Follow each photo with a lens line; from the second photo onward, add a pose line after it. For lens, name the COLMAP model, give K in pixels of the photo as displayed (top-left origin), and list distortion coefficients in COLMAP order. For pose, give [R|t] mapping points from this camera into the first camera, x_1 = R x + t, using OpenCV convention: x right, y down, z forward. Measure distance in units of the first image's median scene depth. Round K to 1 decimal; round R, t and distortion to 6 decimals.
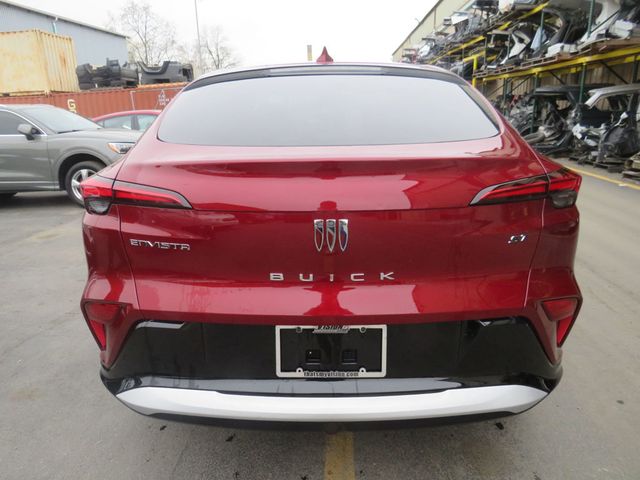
lens RADIAL K [[456.4, 0, 320.0], [0, 456.4, 240.0], [0, 0, 1]] dist [-0.008584, -0.002384]
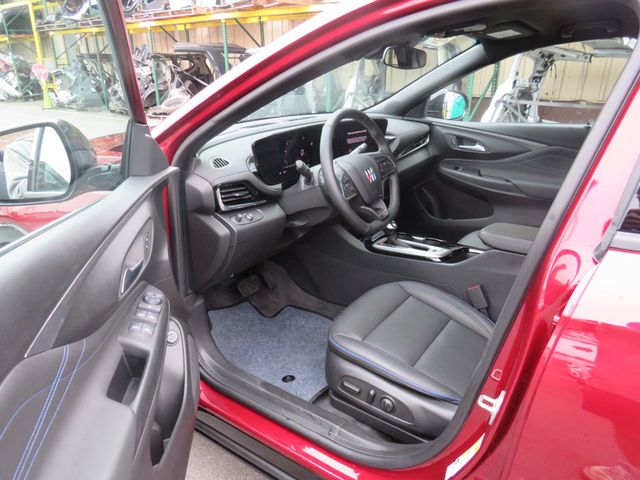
lens RADIAL K [[458.9, 0, 320.0], [0, 458.9, 240.0], [0, 0, 1]] dist [-0.032828, -0.001439]
pose [[0.567836, -0.280107, 0.774017, -0.068767], [0.219594, 0.957791, 0.185513, -0.044967], [-0.793310, 0.064628, 0.605378, 0.156658]]
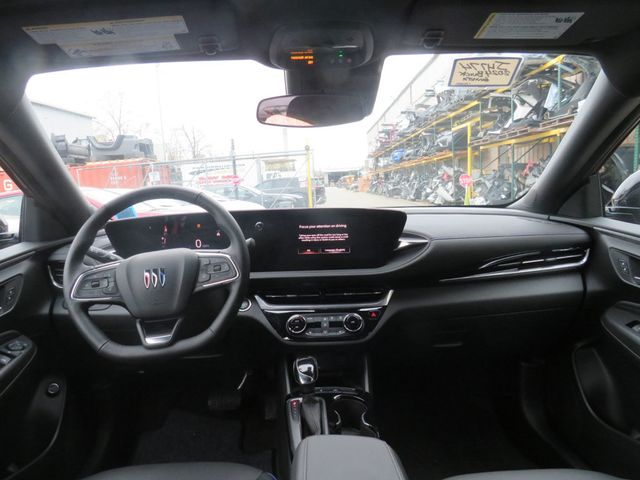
lens RADIAL K [[458.9, 0, 320.0], [0, 458.9, 240.0], [0, 0, 1]] dist [-0.032828, -0.001439]
pose [[0.998514, -0.026181, 0.047791, 0.000730], [0.033664, 0.986020, -0.163192, -0.036419], [-0.042850, 0.164558, 0.985436, 0.147015]]
